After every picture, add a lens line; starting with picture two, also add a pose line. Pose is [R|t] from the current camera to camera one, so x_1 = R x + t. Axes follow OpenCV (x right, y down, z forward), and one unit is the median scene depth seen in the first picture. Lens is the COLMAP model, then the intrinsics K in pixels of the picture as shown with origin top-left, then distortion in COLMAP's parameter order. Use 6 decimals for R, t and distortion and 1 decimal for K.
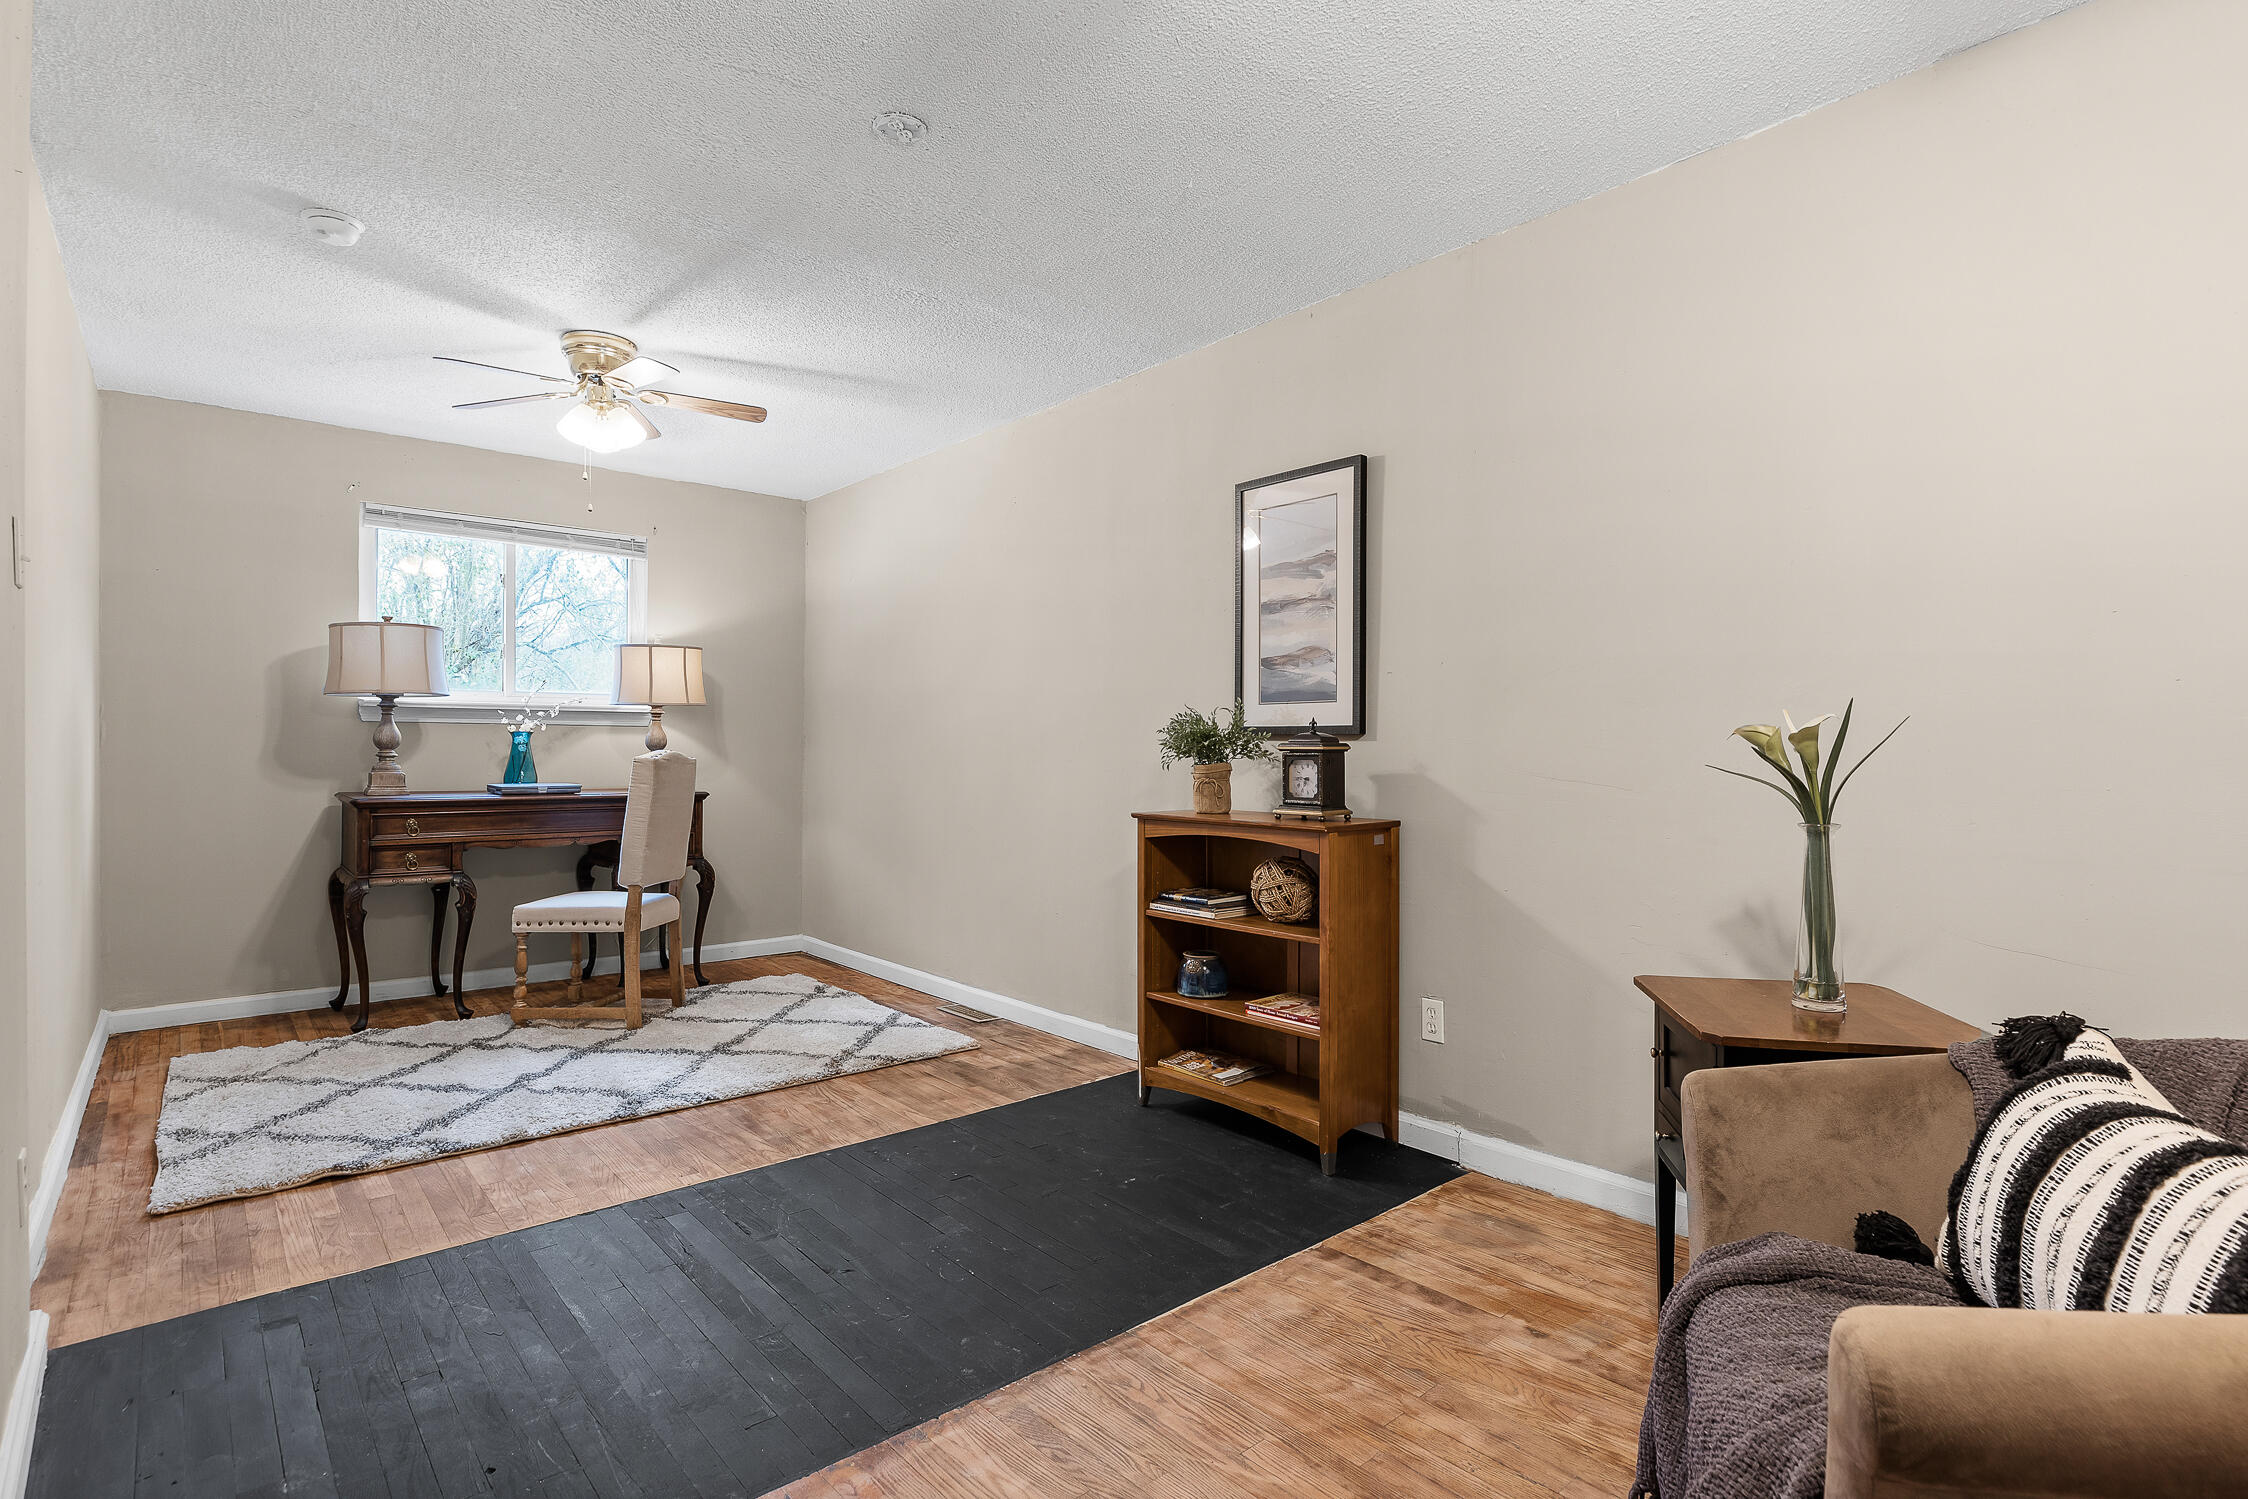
lens RADIAL K [[1101.4, 0, 1119.8], [0, 1101.4, 743.3], [0, 0, 1]] dist [-0.000052, -0.000229]
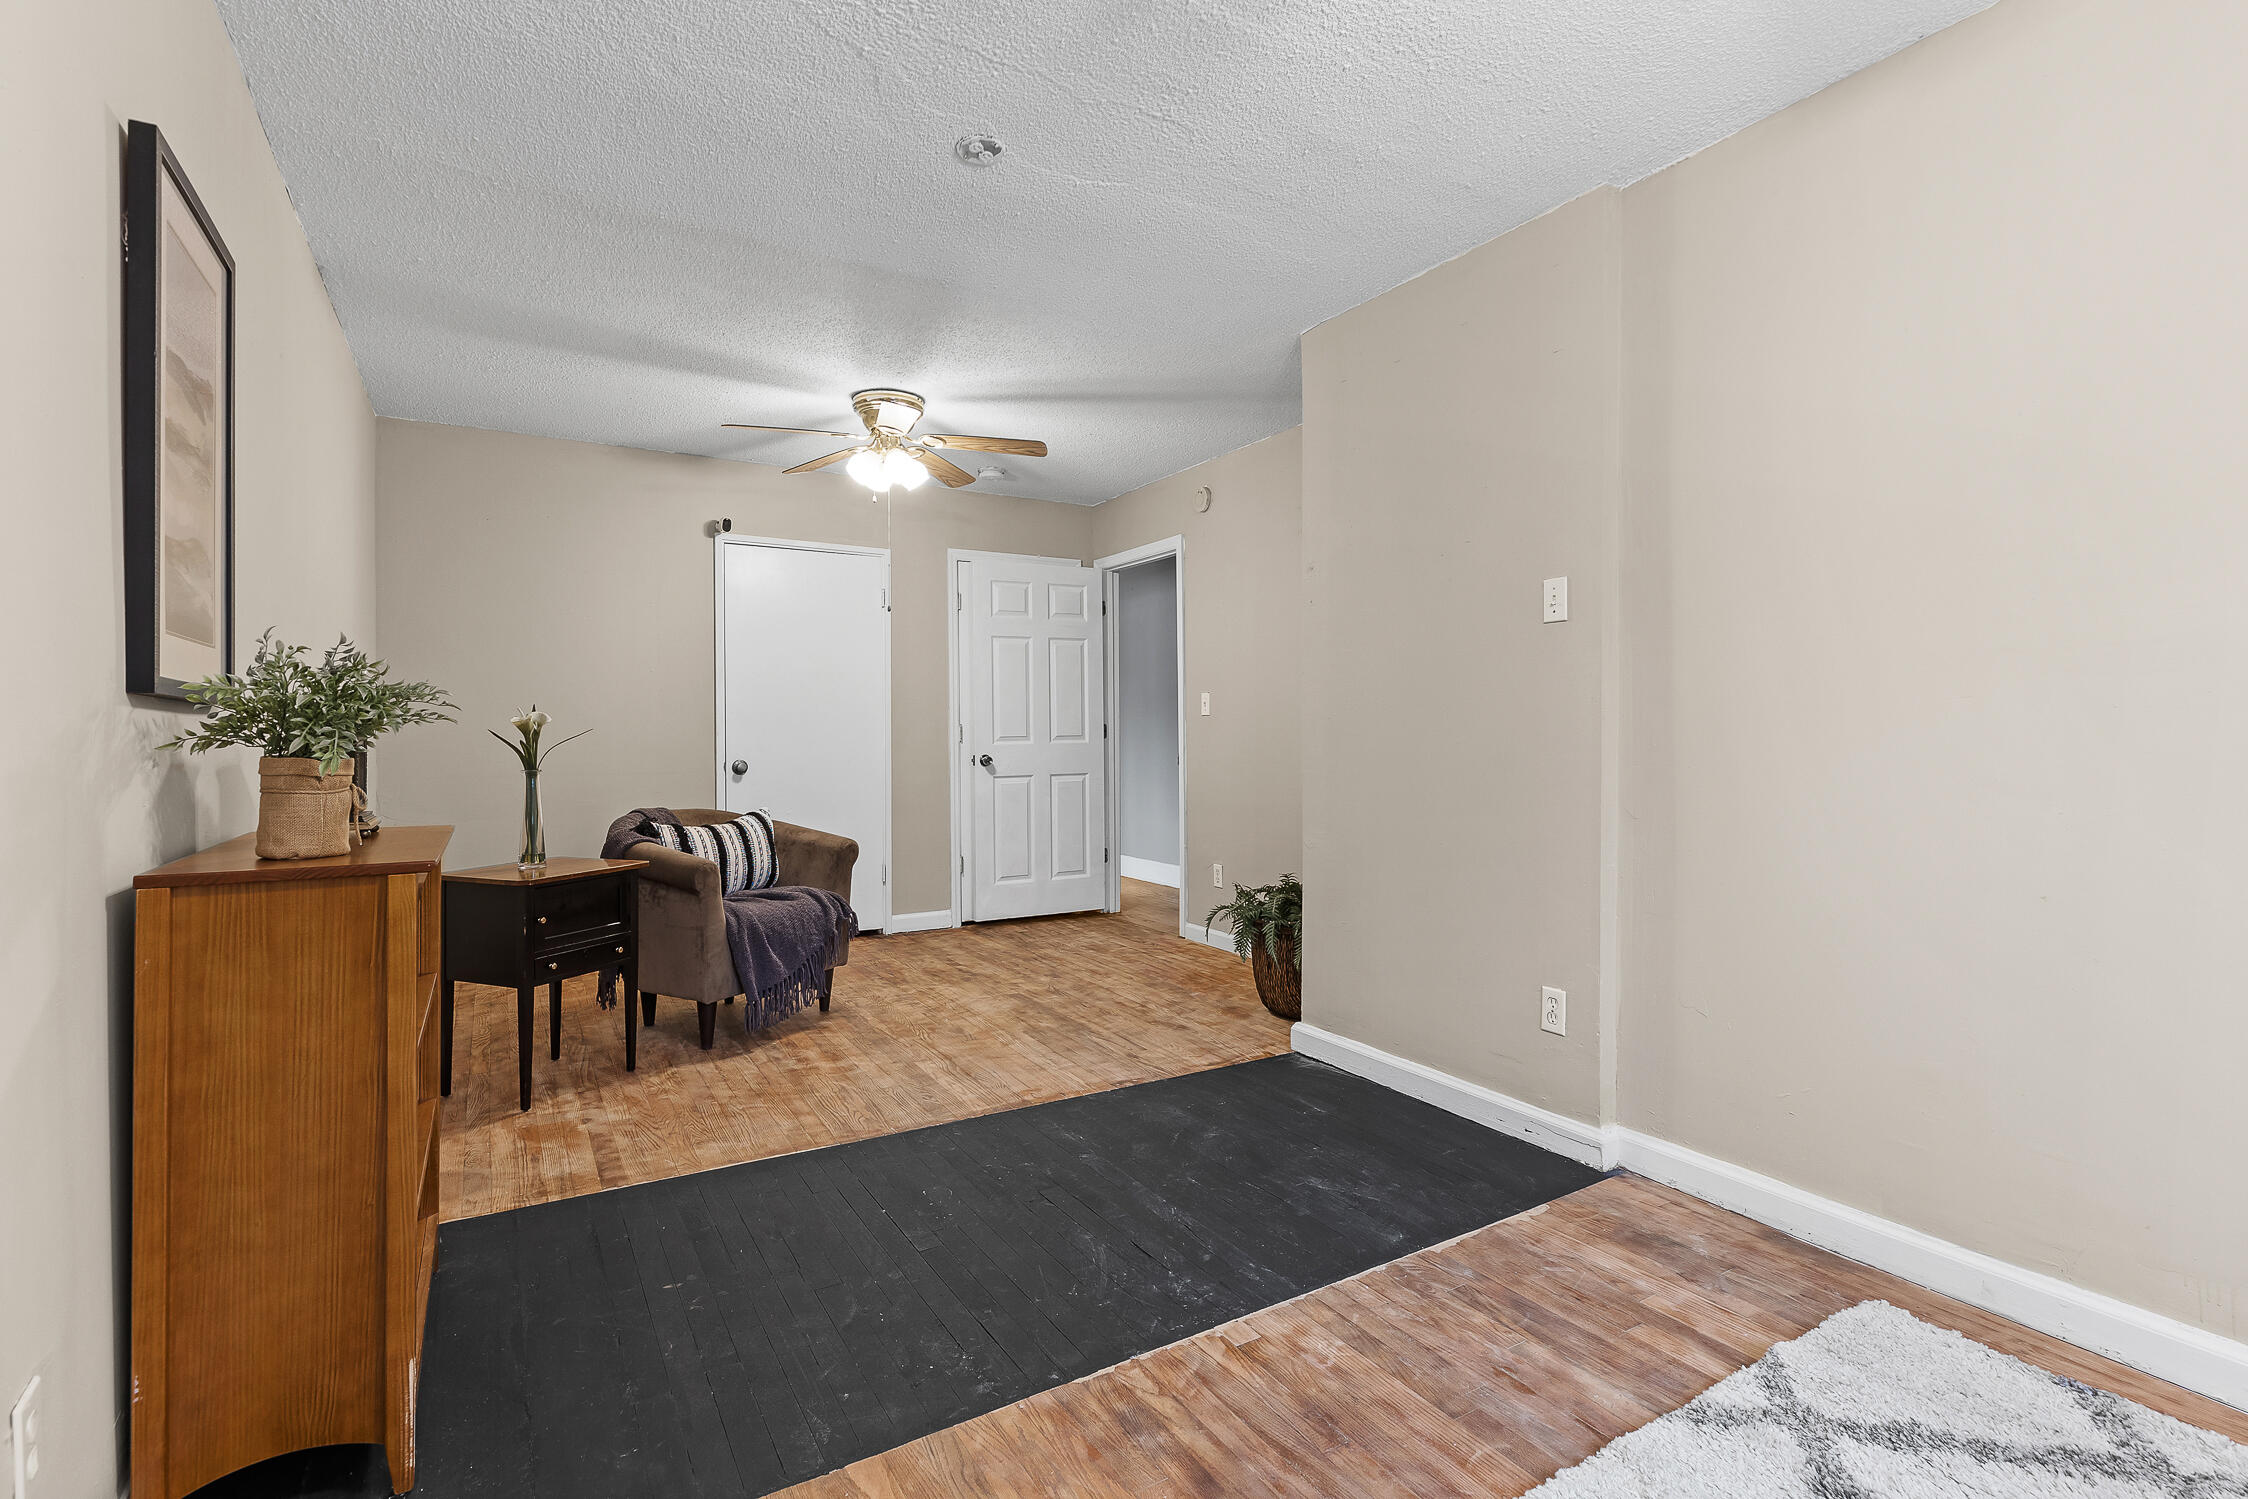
lens RADIAL K [[1026.7, 0, 1124.3], [0, 1026.7, 739.5], [0, 0, 1]] dist [0.000750, 0.000182]
pose [[-0.985669, 0.001145, 0.168688, -0.553638], [0.001448, 0.999998, 0.001678, 0.015541], [-0.168686, 0.001898, -0.985668, 2.154492]]
